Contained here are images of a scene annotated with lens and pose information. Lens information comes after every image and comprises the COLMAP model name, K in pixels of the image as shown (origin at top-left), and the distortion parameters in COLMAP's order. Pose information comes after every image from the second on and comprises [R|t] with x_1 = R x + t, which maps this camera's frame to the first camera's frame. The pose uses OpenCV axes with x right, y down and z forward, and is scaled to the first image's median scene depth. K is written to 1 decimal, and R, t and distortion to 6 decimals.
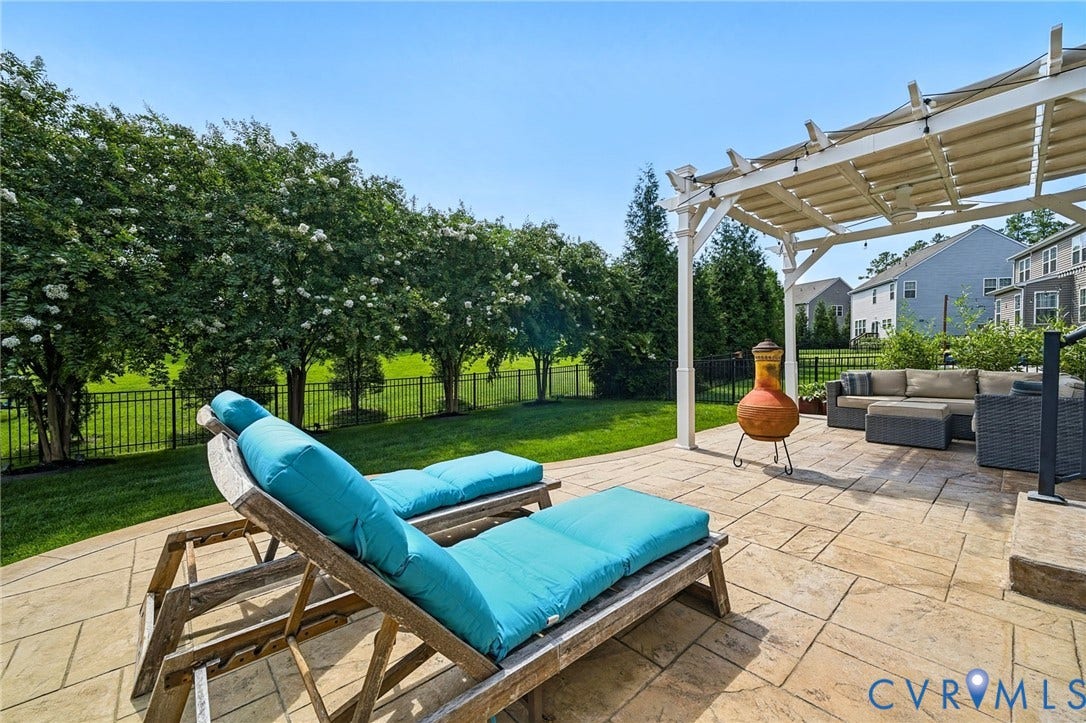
lens RADIAL K [[427.8, 0, 542.9], [0, 427.8, 360.1], [0, 0, 1]] dist [-0.009428, -0.000004]
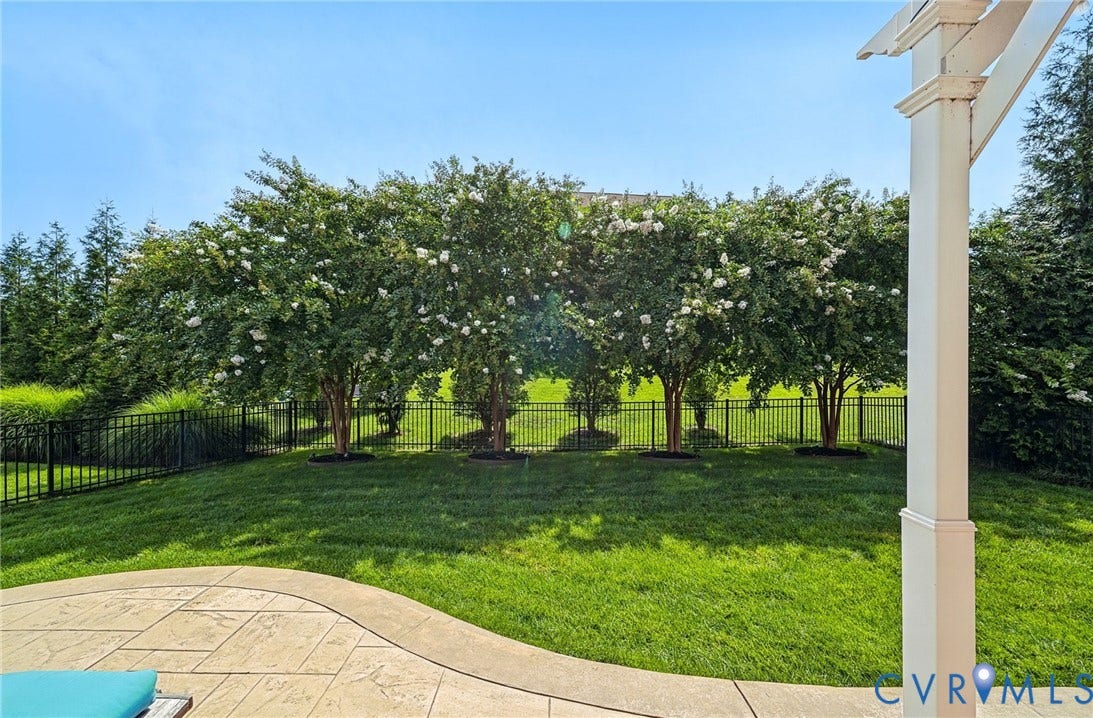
lens RADIAL K [[431.9, 0, 546.0], [0, 431.9, 358.4], [0, 0, 1]] dist [0.000068, -0.000180]
pose [[0.744107, 0.008526, -0.668007, 0.128660], [-0.019208, 0.999778, -0.008635, -0.034604], [0.667785, 0.019257, 0.744105, 0.220316]]
